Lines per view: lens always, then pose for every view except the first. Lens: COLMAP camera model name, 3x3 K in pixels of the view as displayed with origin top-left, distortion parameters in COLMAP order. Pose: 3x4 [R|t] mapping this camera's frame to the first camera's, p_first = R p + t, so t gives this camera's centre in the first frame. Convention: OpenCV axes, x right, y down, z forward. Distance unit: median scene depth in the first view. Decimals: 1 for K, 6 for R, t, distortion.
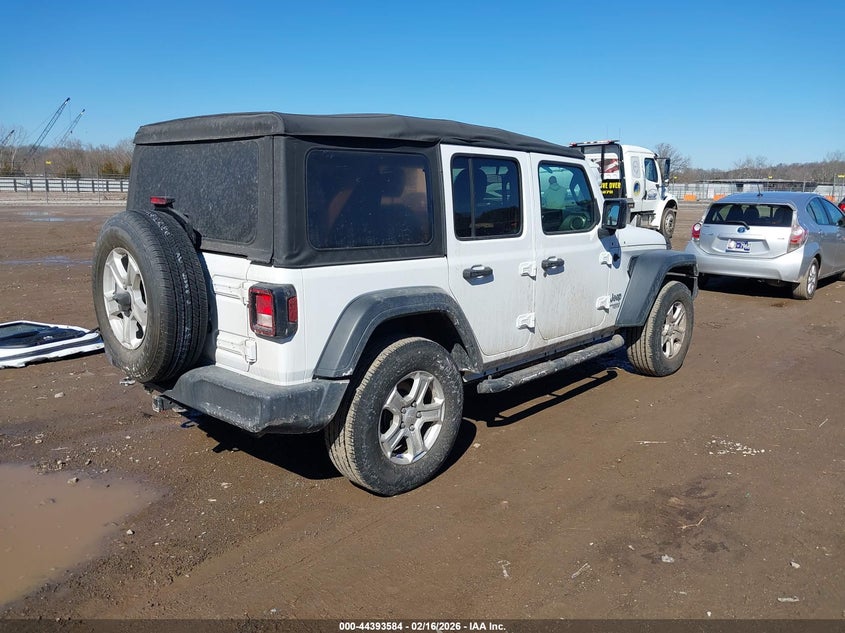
lens RADIAL K [[662.0, 0, 424.8], [0, 662.0, 316.0], [0, 0, 1]] dist [-0.000248, 0.001247]
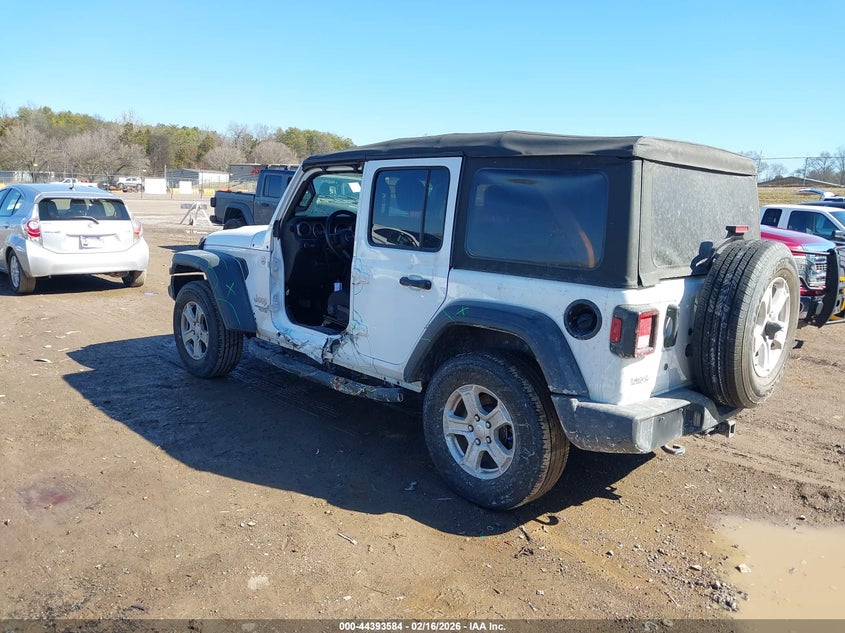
lens RADIAL K [[662.0, 0, 424.8], [0, 662.0, 316.0], [0, 0, 1]] dist [-0.000248, 0.001247]
pose [[0.057697, -0.188472, 0.980382, -0.628900], [0.155437, 0.971738, 0.177663, -0.130443], [-0.986159, 0.142137, 0.085362, 0.611955]]
